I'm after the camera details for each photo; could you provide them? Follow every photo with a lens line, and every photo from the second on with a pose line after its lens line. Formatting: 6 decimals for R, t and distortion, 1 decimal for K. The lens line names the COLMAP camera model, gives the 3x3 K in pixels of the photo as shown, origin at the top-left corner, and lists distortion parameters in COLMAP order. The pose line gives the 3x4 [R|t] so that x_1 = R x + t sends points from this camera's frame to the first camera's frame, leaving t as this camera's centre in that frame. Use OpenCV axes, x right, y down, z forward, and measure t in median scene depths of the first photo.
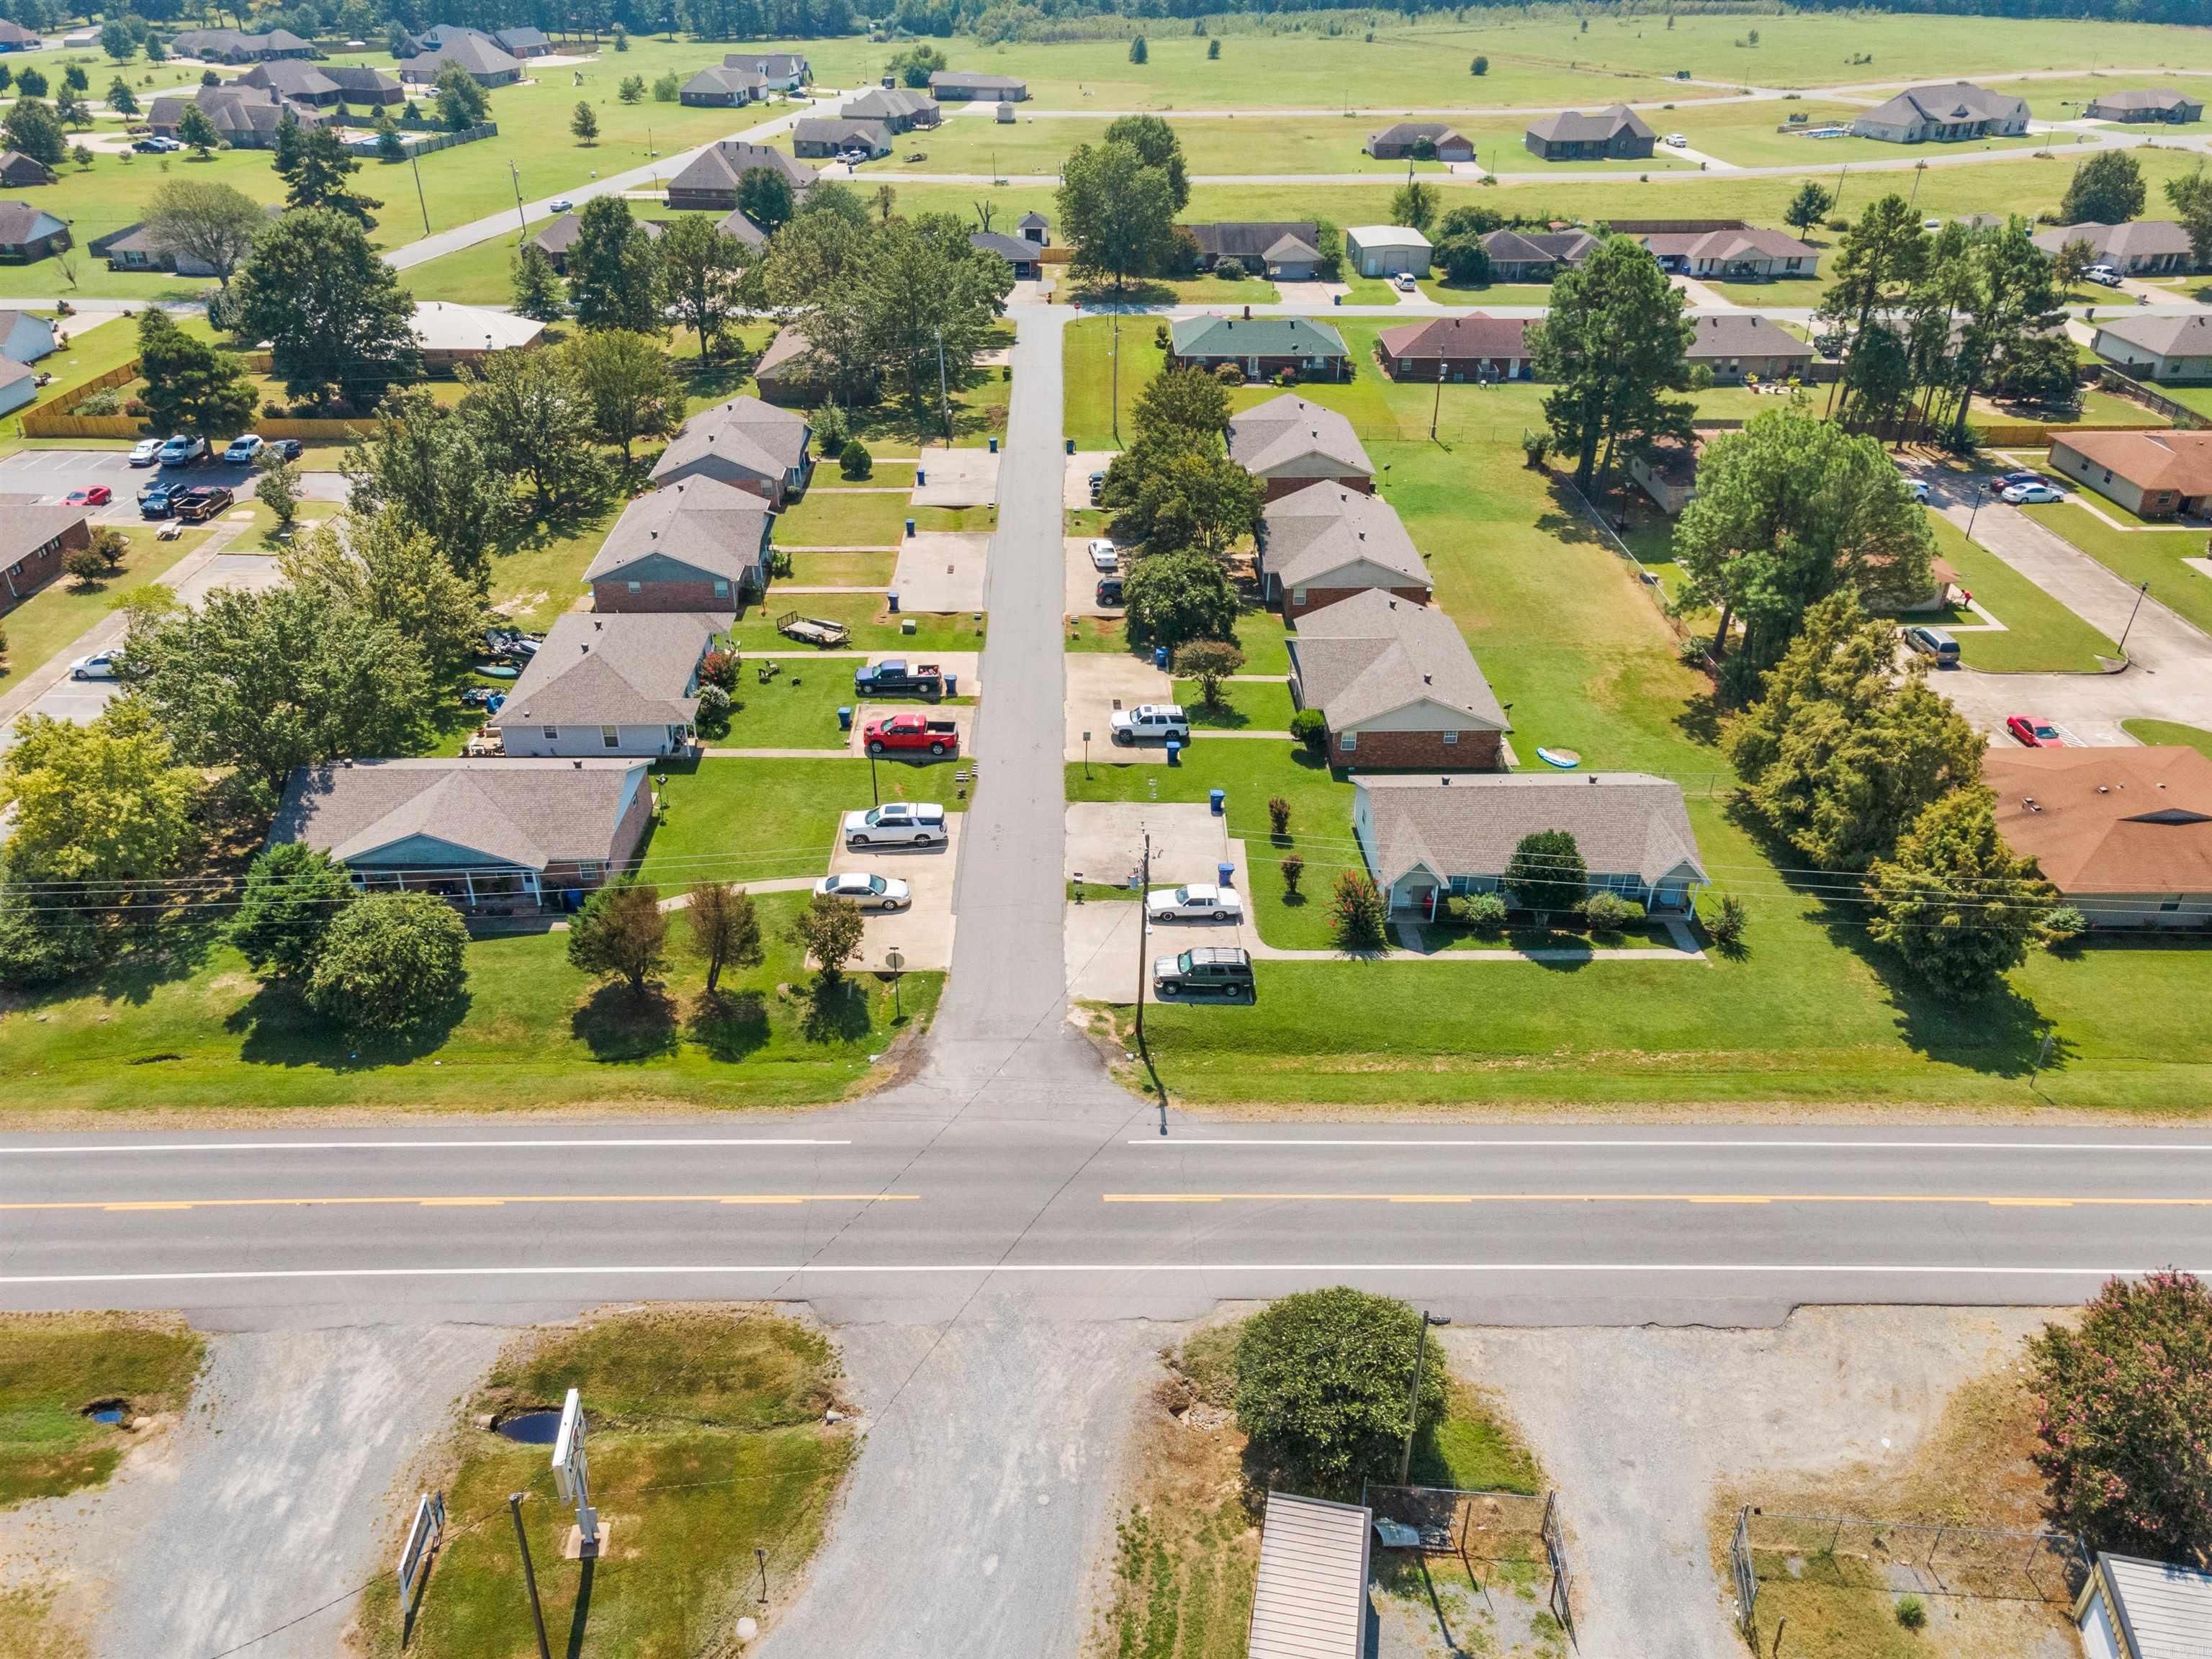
lens RADIAL K [[1620.3, 0, 1093.6], [0, 1620.3, 815.9], [0, 0, 1]] dist [0.030745, 0.019801]
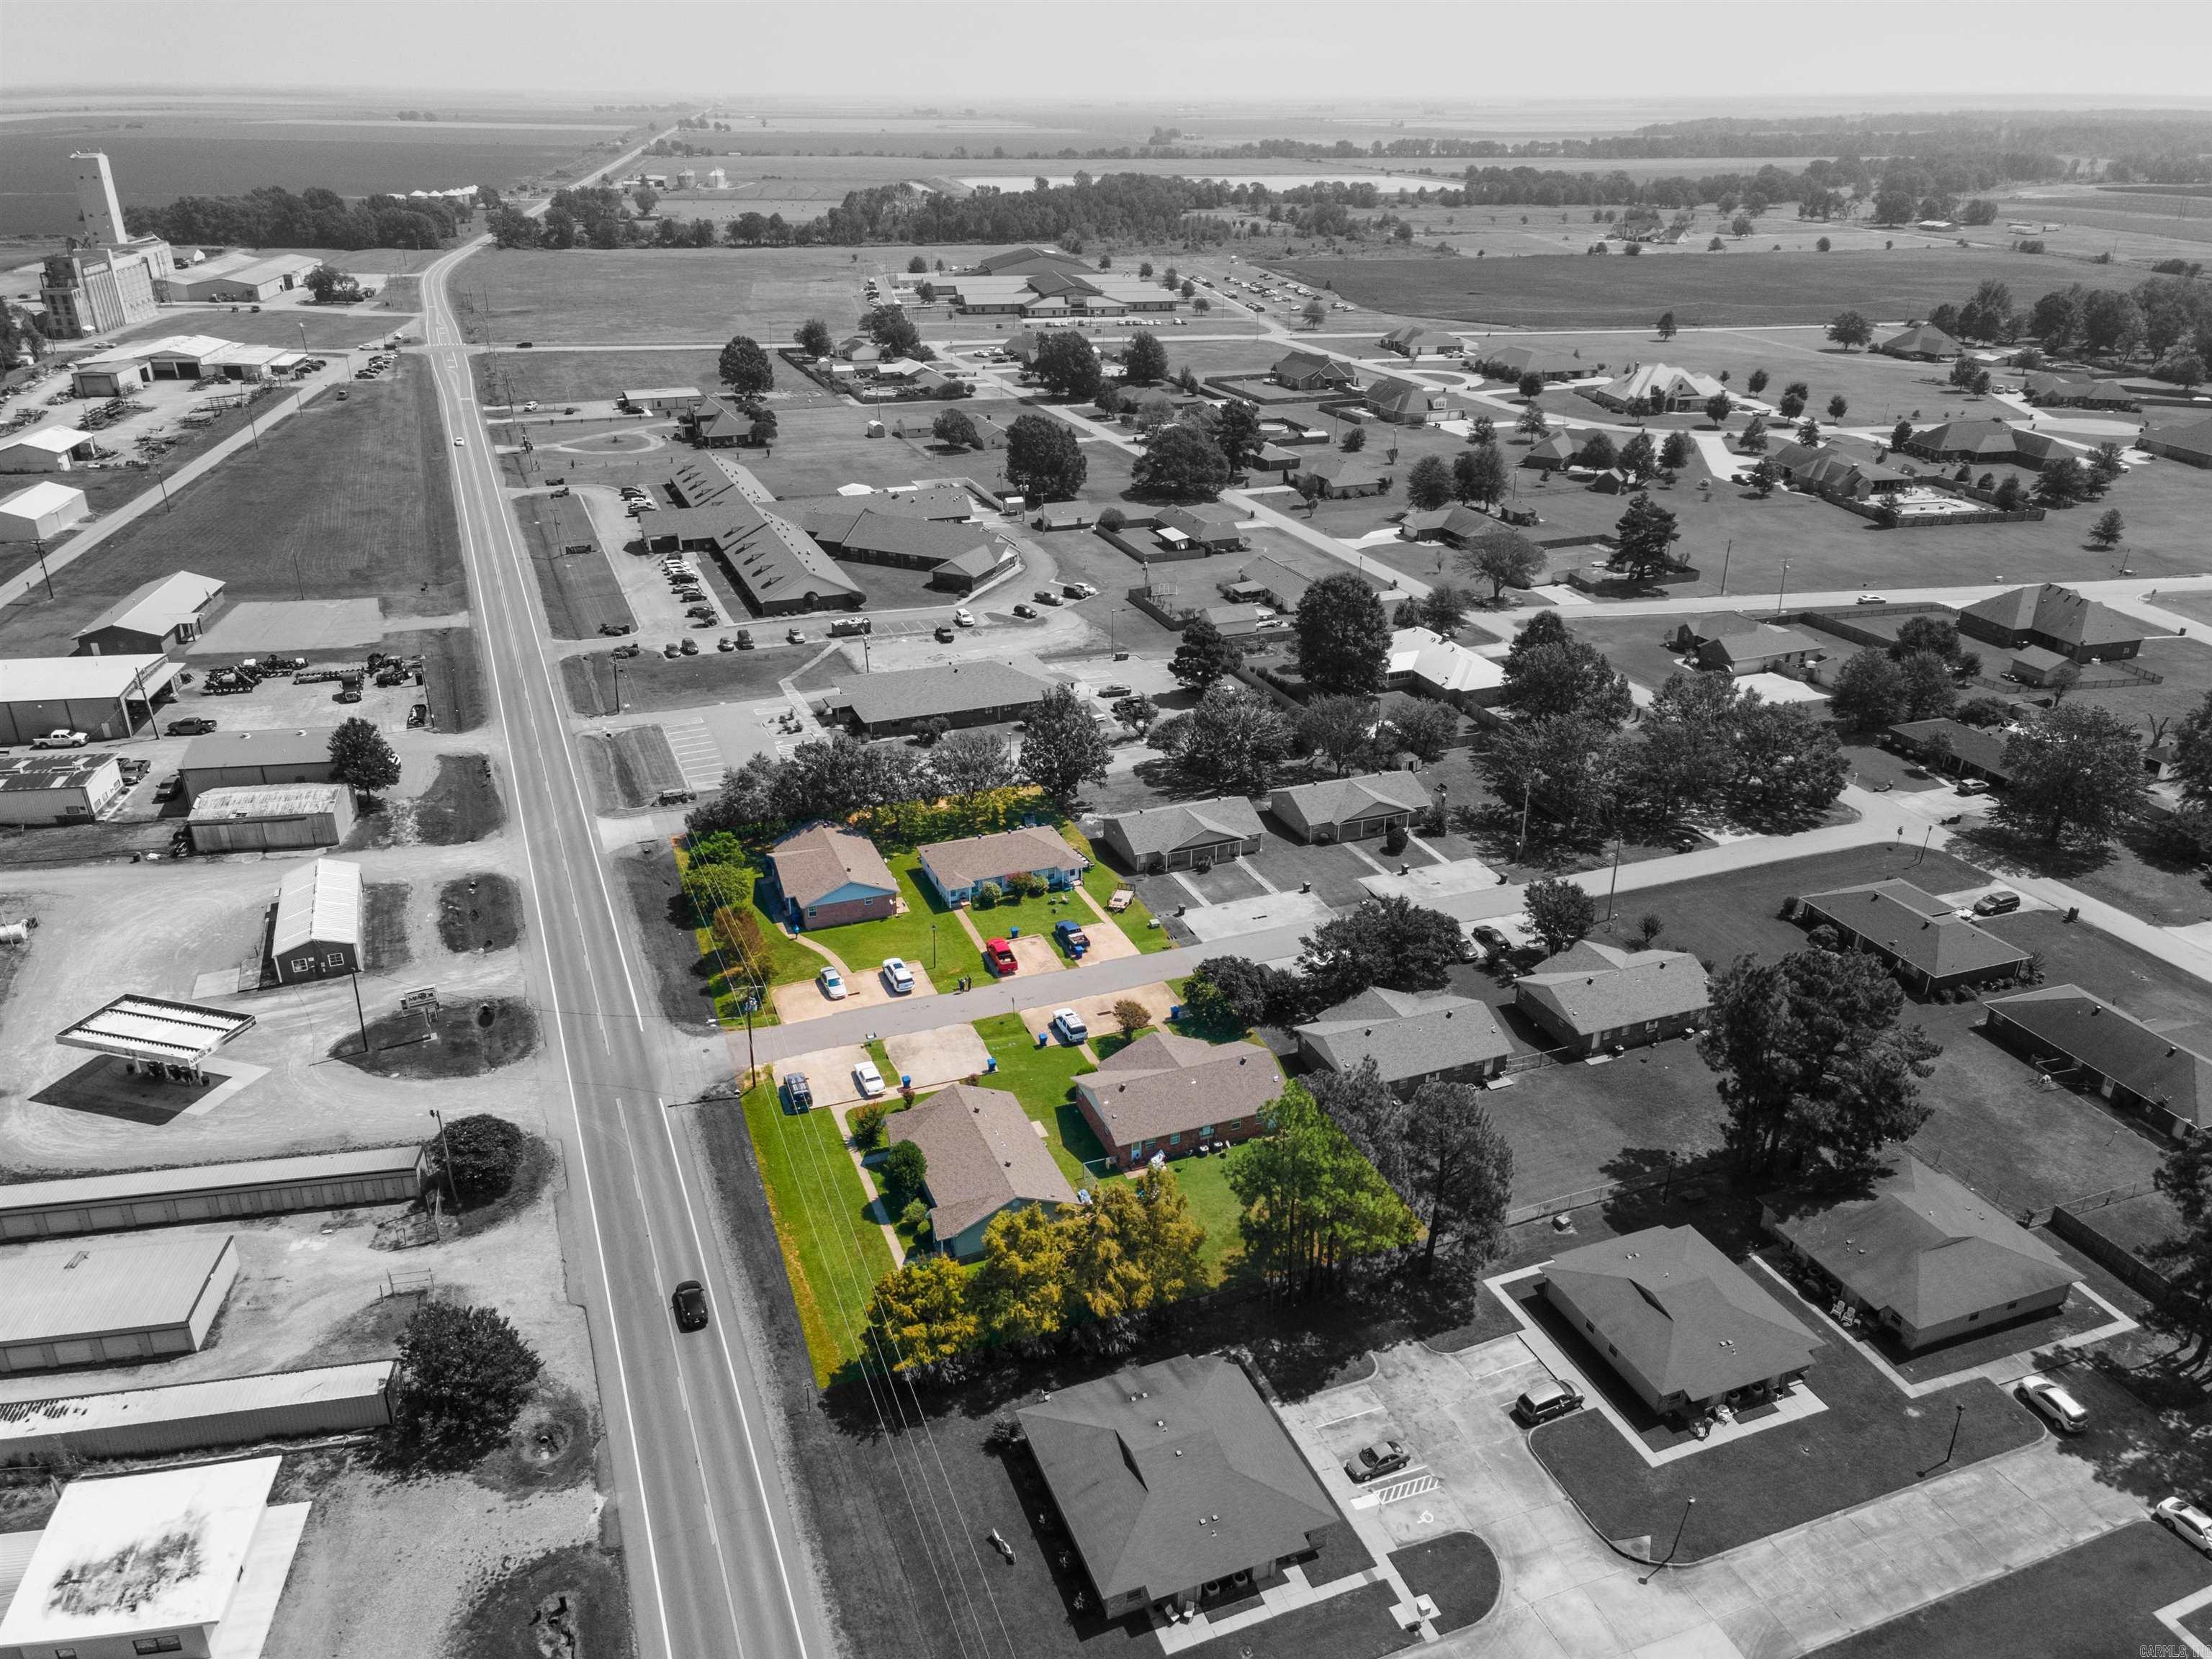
lens RADIAL K [[1620.3, 0, 1095.2], [0, 1620.3, 815.4], [0, 0, 1]] dist [0.030745, 0.019801]
pose [[0.346958, 0.380216, -0.857354, 1.571551], [-0.474123, 0.859836, 0.189446, -0.648717], [0.809214, 0.340761, 0.478597, 0.279509]]
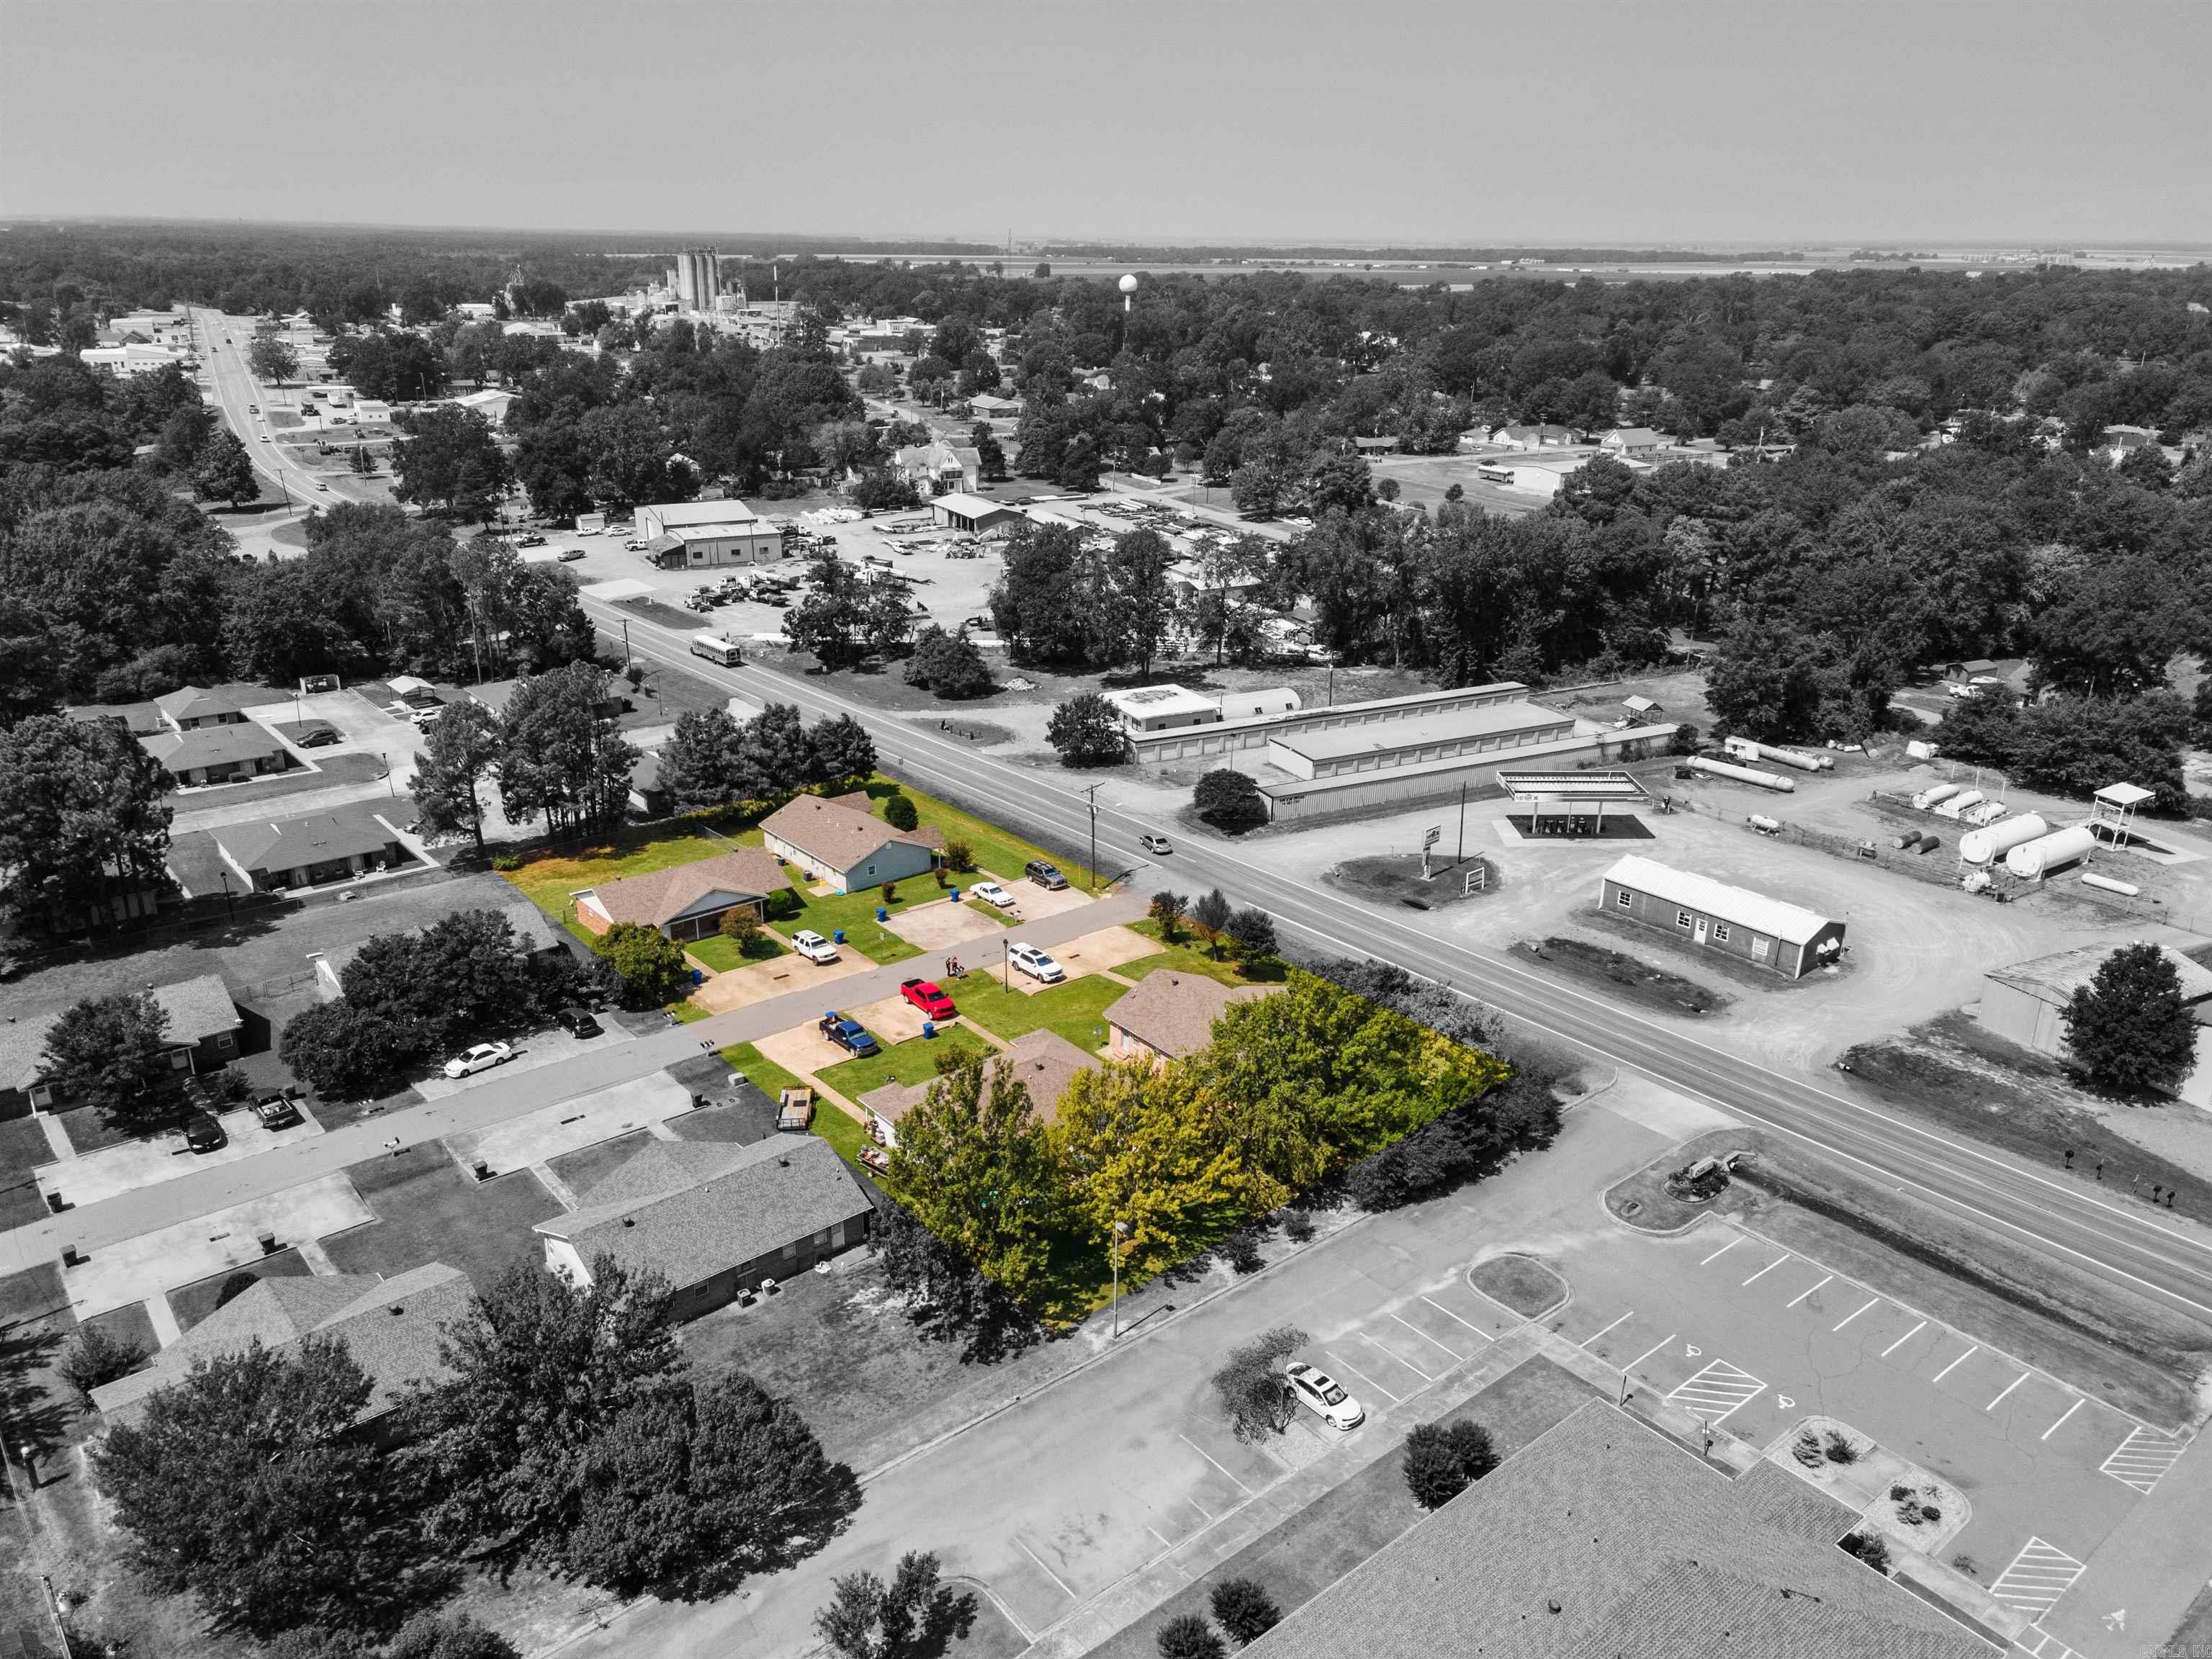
lens RADIAL K [[1620.3, 0, 1101.5], [0, 1620.3, 809.4], [0, 0, 1]] dist [0.030745, 0.019801]
pose [[-0.619471, -0.269107, 0.737453, -1.365002], [0.384234, 0.715248, 0.583767, -1.055668], [-0.684558, 0.644981, -0.339675, 1.516465]]
